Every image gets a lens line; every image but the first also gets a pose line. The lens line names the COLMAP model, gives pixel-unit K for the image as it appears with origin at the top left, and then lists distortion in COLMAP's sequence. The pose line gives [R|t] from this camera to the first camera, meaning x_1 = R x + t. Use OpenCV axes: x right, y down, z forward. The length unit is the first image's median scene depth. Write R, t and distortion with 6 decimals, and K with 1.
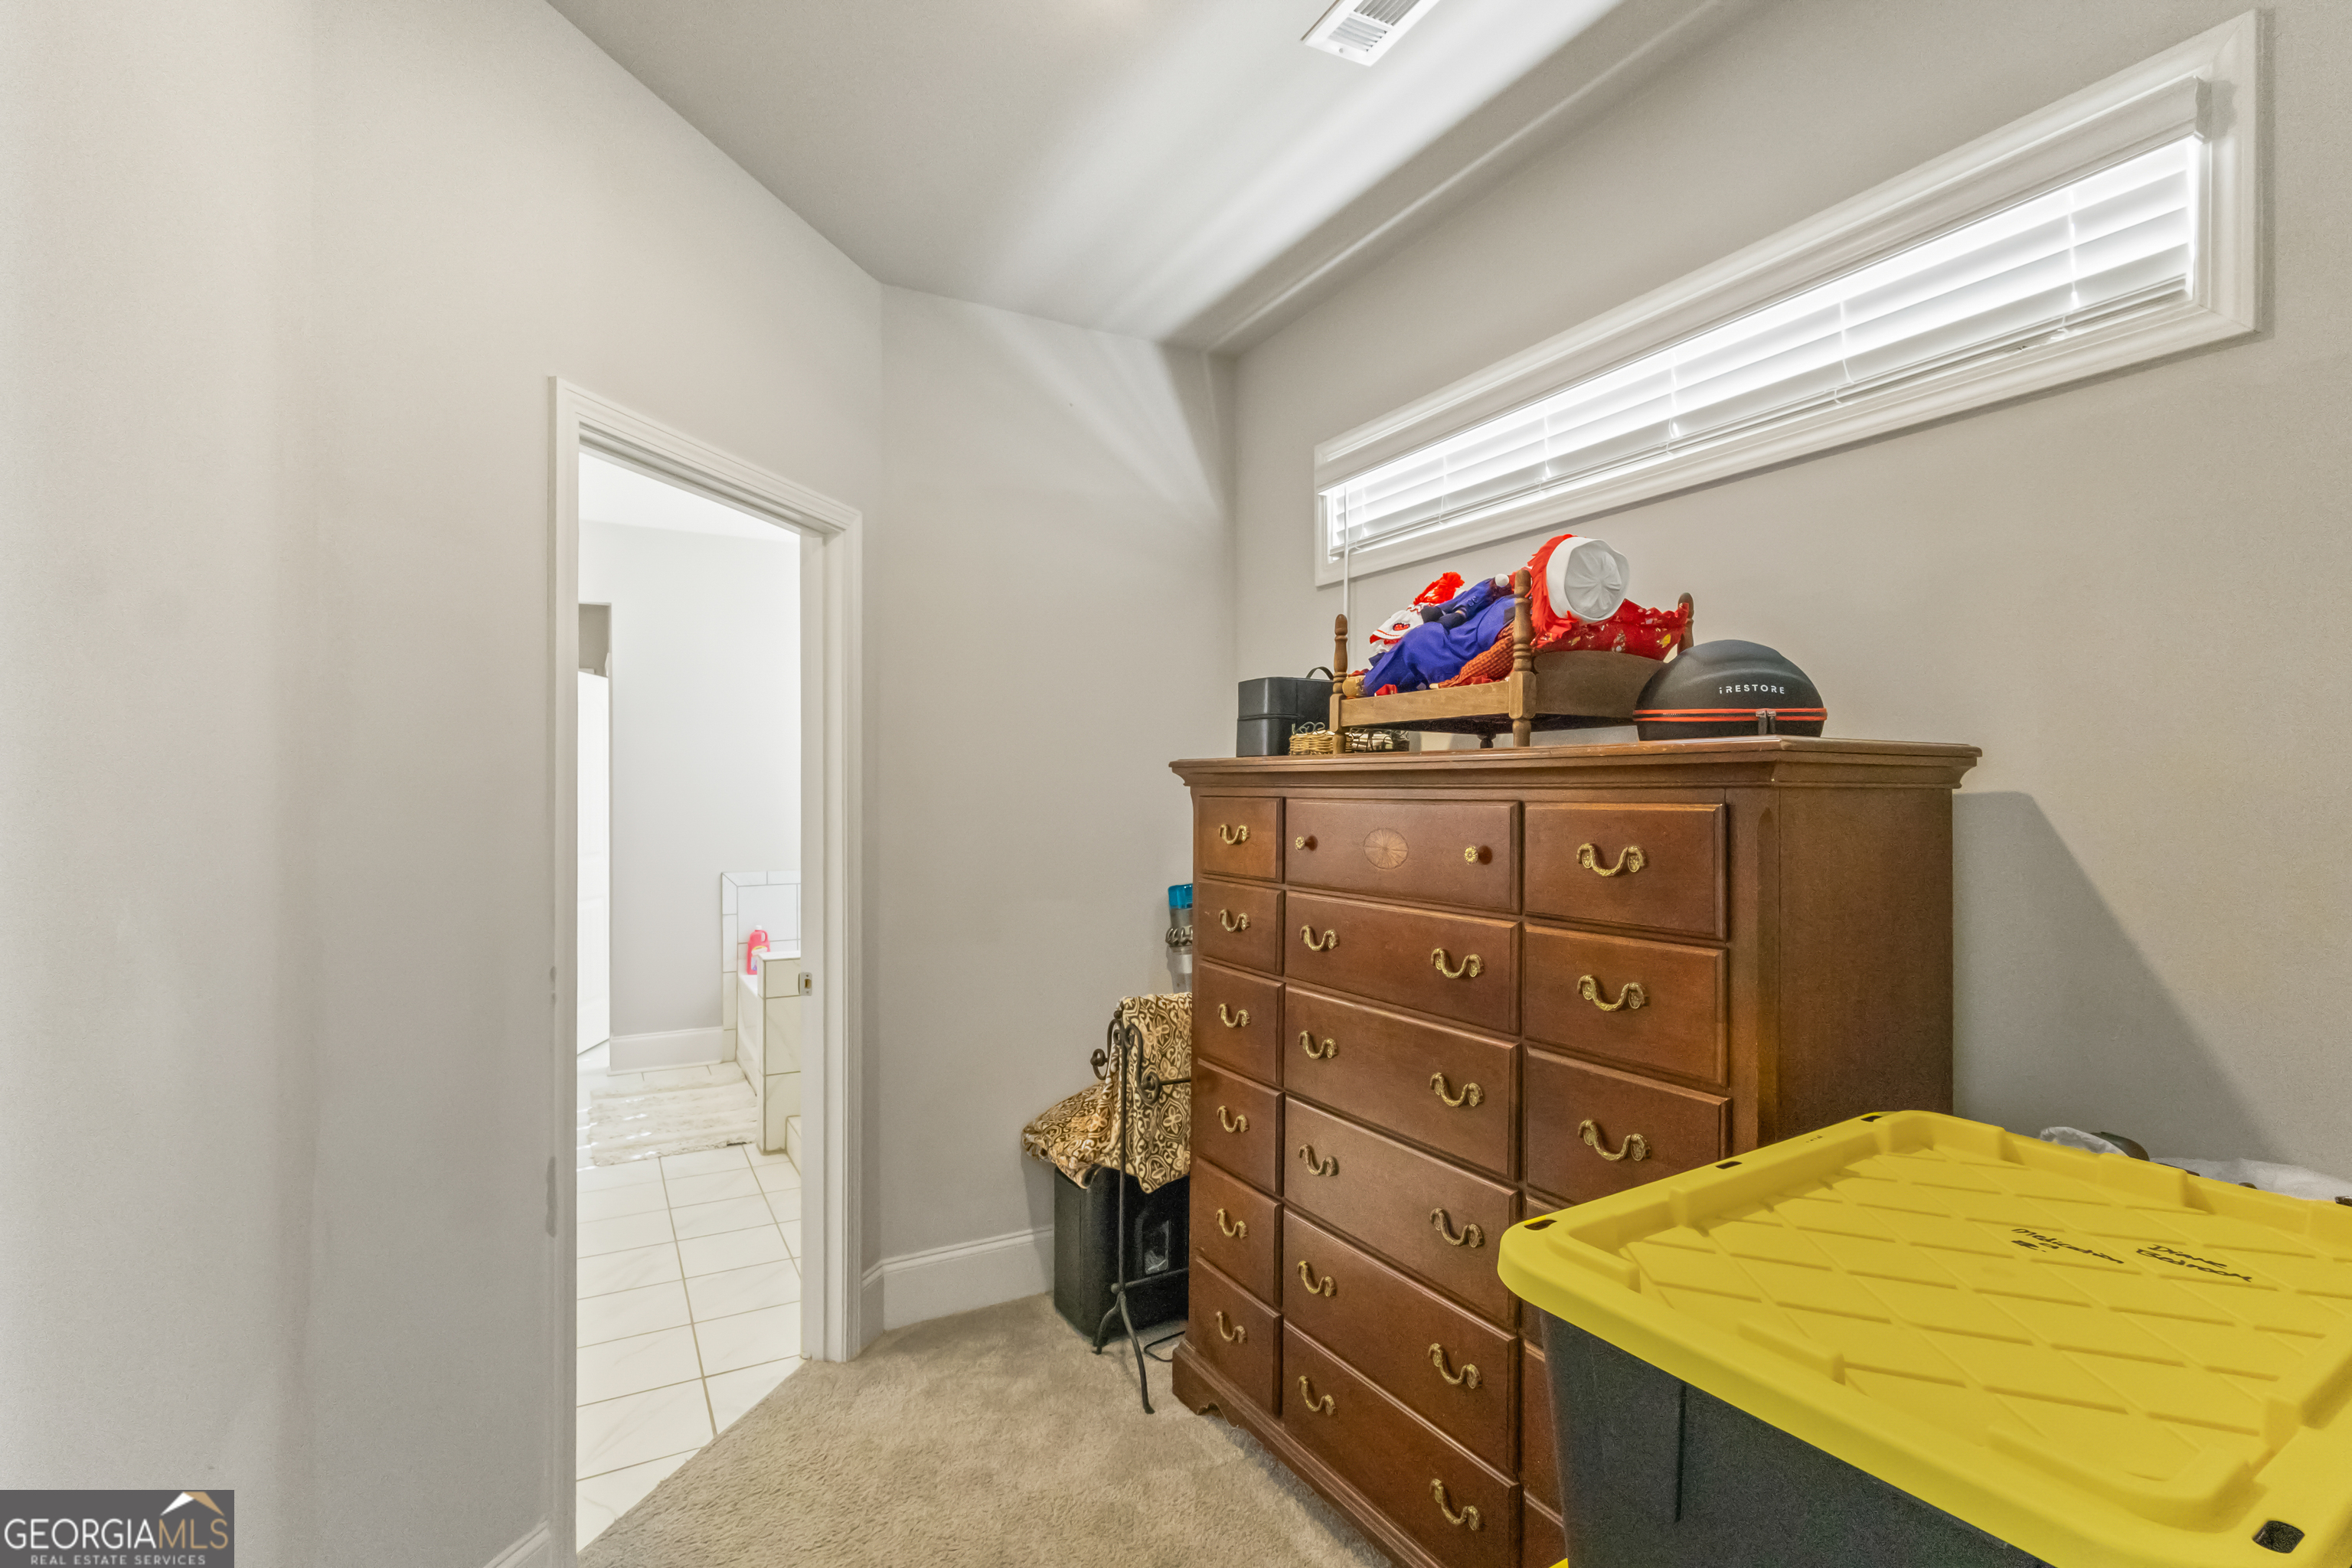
lens RADIAL K [[1087.3, 0, 1176.0], [0, 1087.3, 784.0], [0, 0, 1]] dist [0.000686, 0.000026]
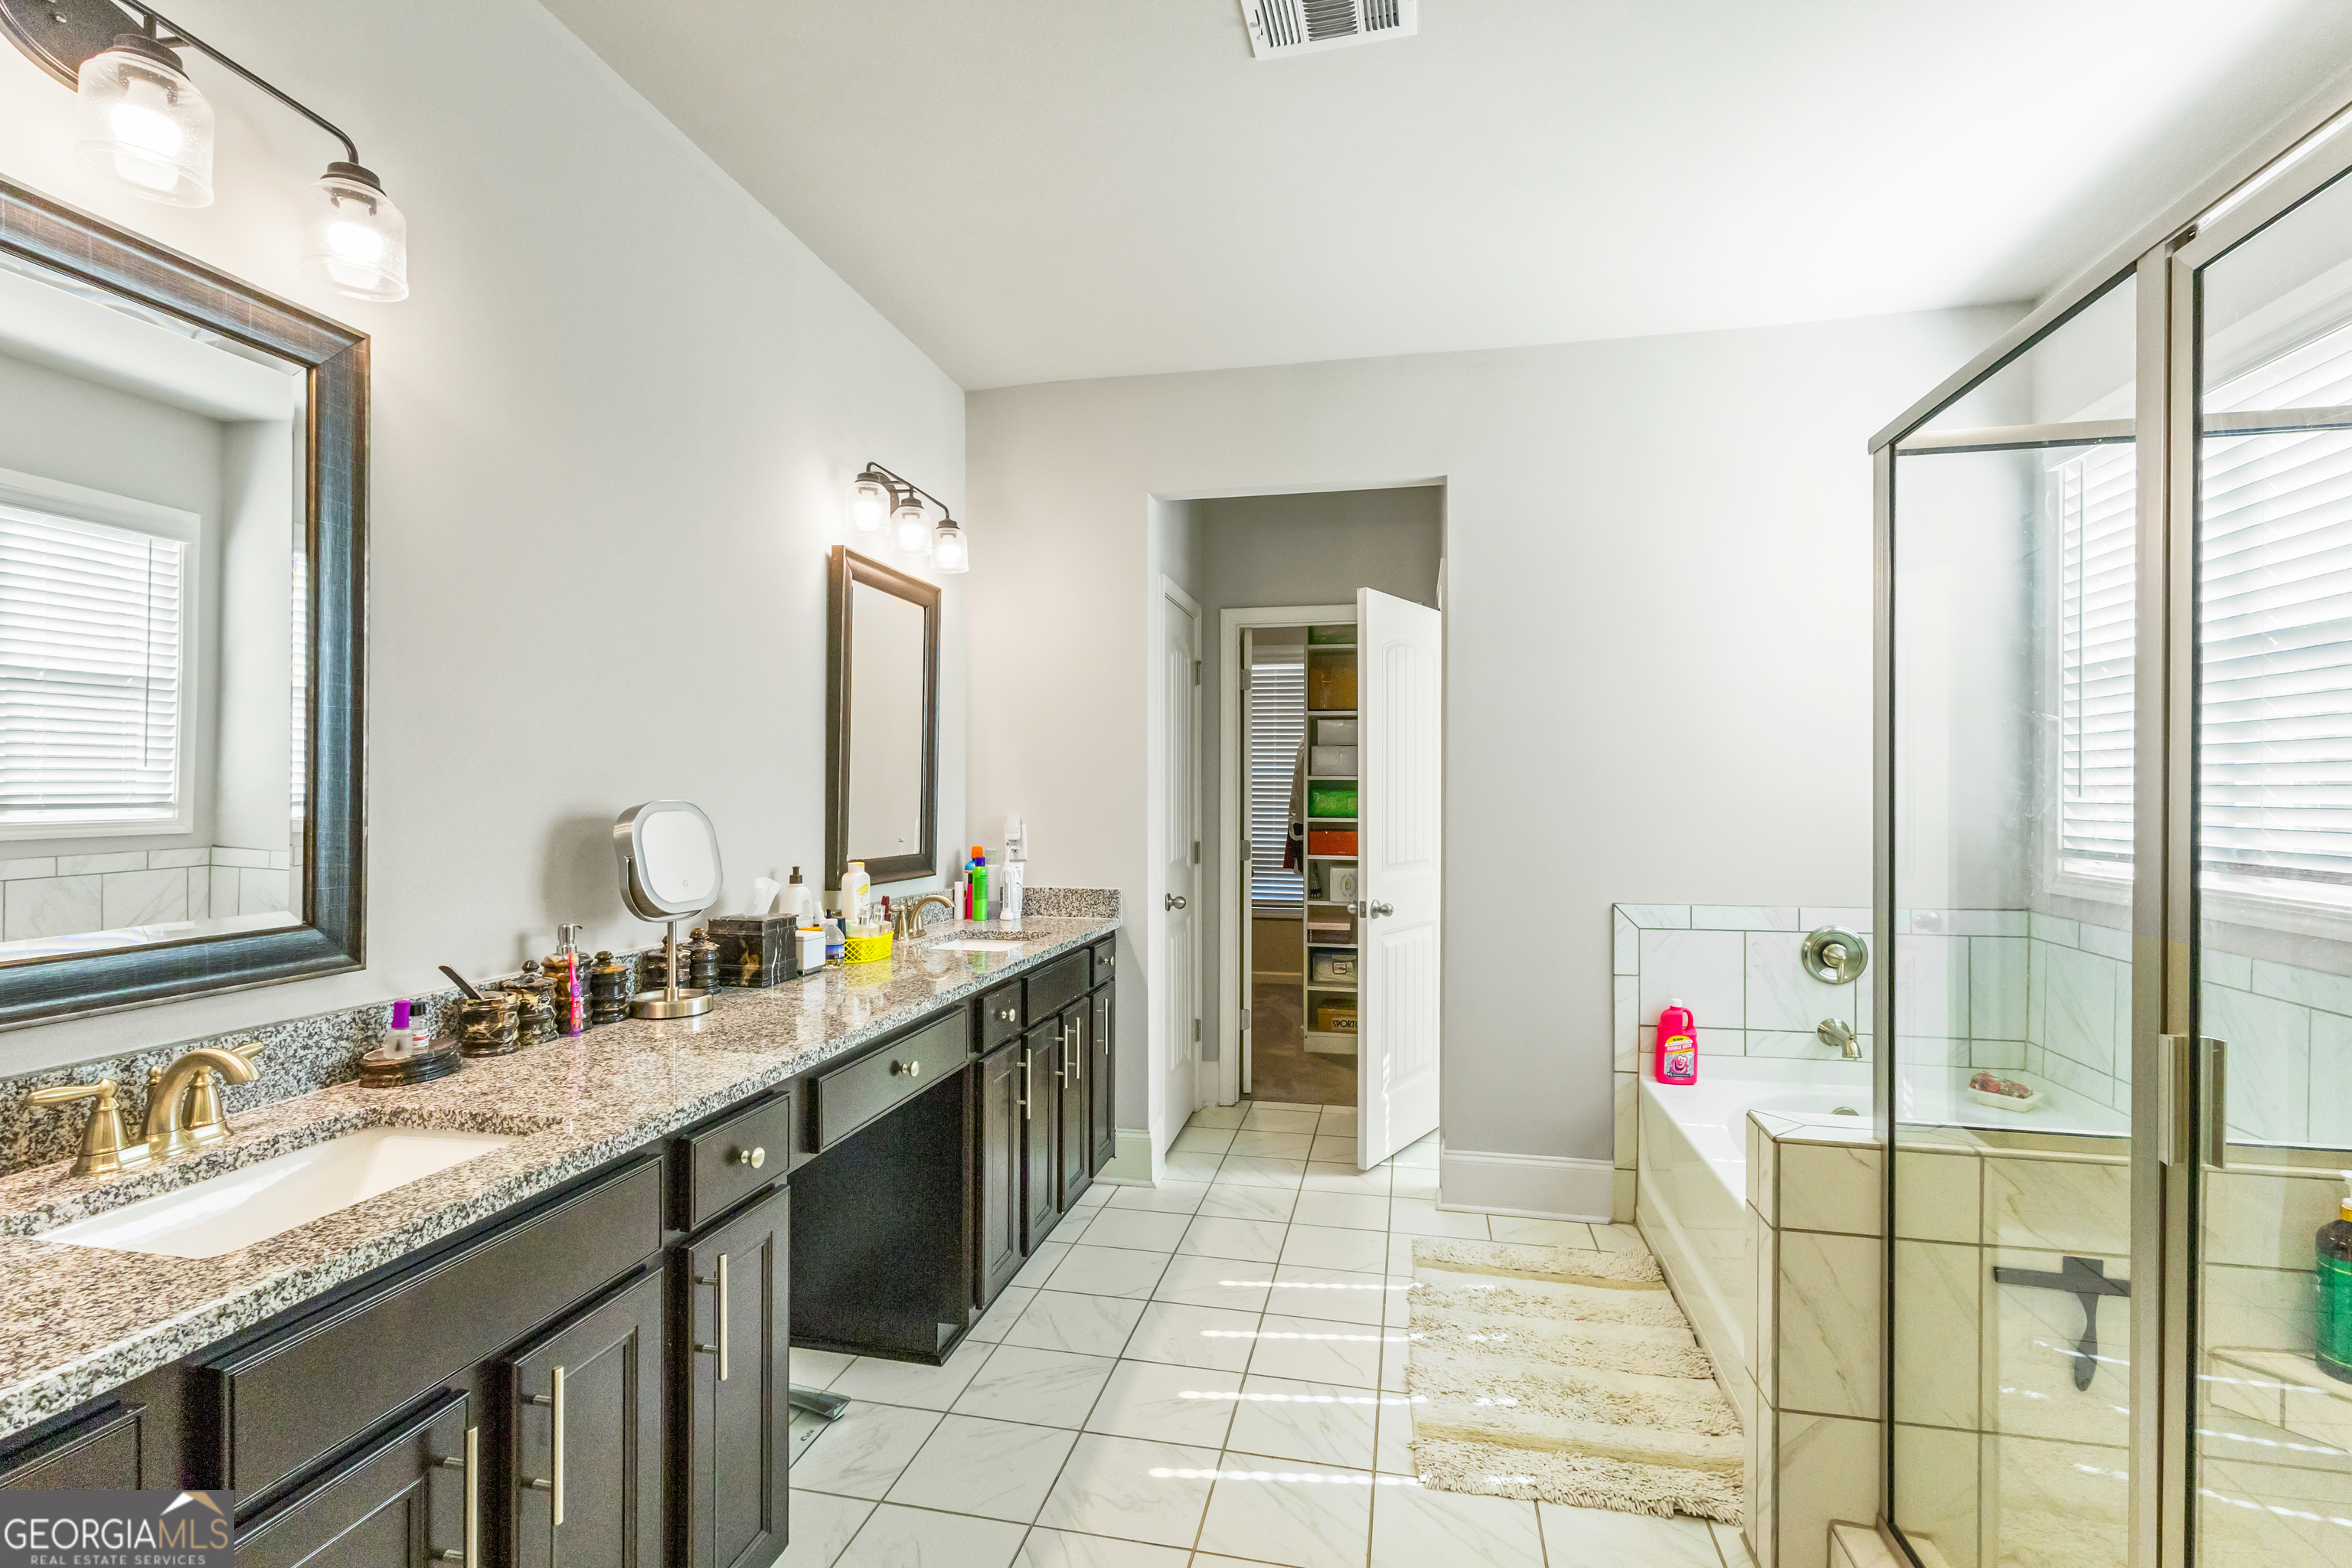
lens RADIAL K [[1087.3, 0, 1176.0], [0, 1087.3, 784.0], [0, 0, 1]] dist [0.000686, 0.000026]
pose [[0.755394, 0.004336, -0.655256, -0.210958], [-0.007324, 0.999972, -0.001826, 0.019166], [0.655229, 0.006178, 0.755405, 0.396645]]
